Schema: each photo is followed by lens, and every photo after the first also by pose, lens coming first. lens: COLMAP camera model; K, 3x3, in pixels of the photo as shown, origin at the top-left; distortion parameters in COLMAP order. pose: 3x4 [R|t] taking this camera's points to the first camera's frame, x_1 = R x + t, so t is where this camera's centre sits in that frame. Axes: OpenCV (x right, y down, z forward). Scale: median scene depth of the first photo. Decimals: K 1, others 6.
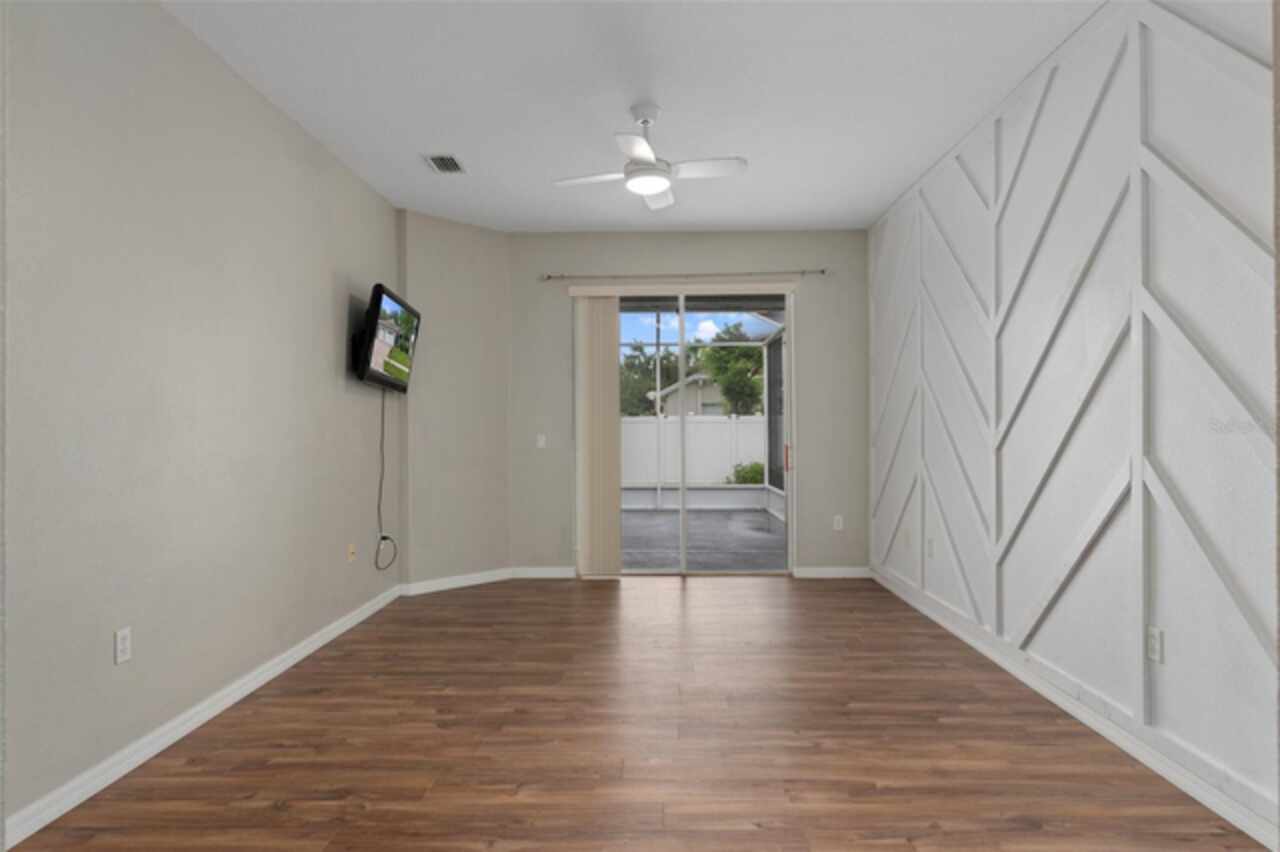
lens RADIAL K [[719.9, 0, 646.1], [0, 719.9, 431.2], [0, 0, 1]] dist [0.001126, -0.001206]
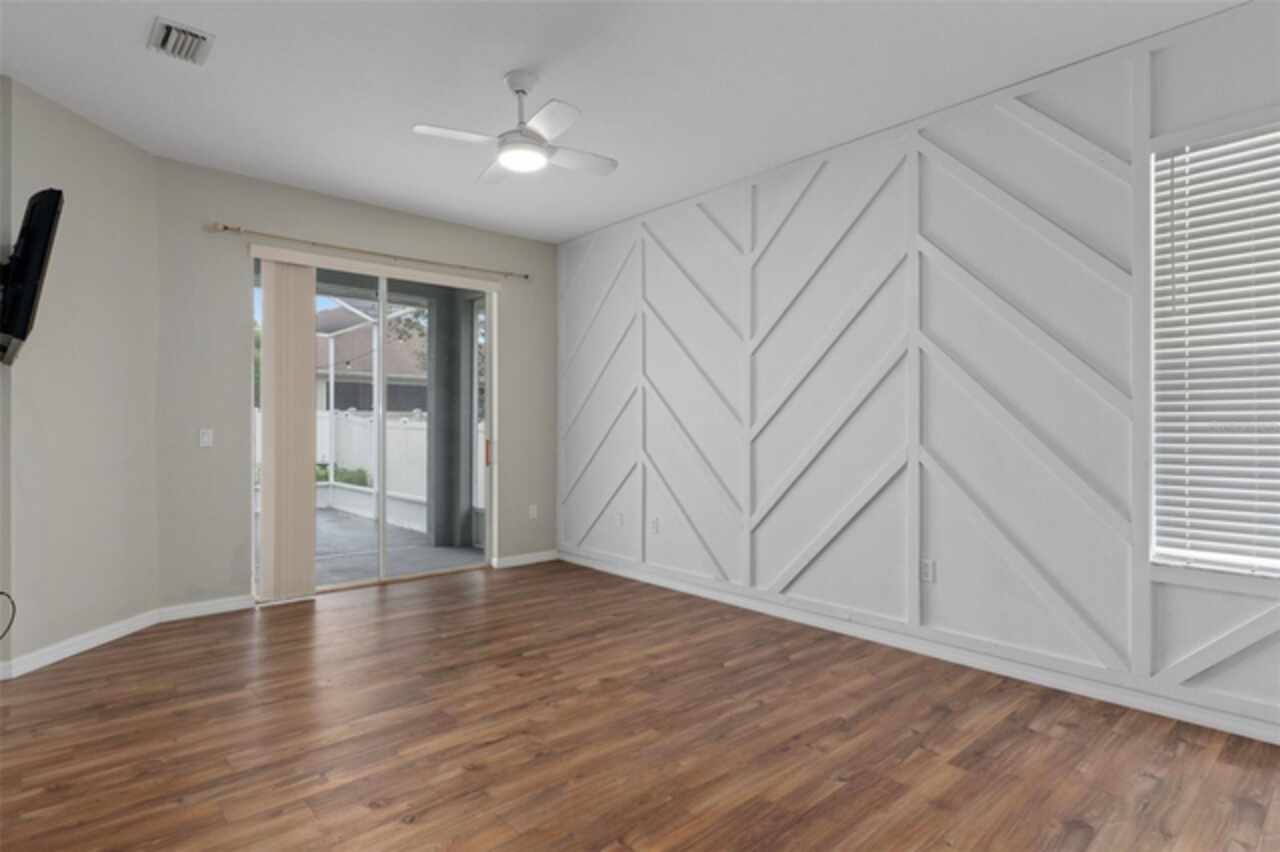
lens RADIAL K [[661.0, 0, 640.0], [0, 661.0, 426.0], [0, 0, 1]] dist [0.002955, 0.000202]
pose [[0.740169, 0.006723, 0.672387, -0.284640], [-0.005466, 0.999977, -0.003982, 0.001813], [-0.672398, -0.000728, 0.740189, 0.164867]]
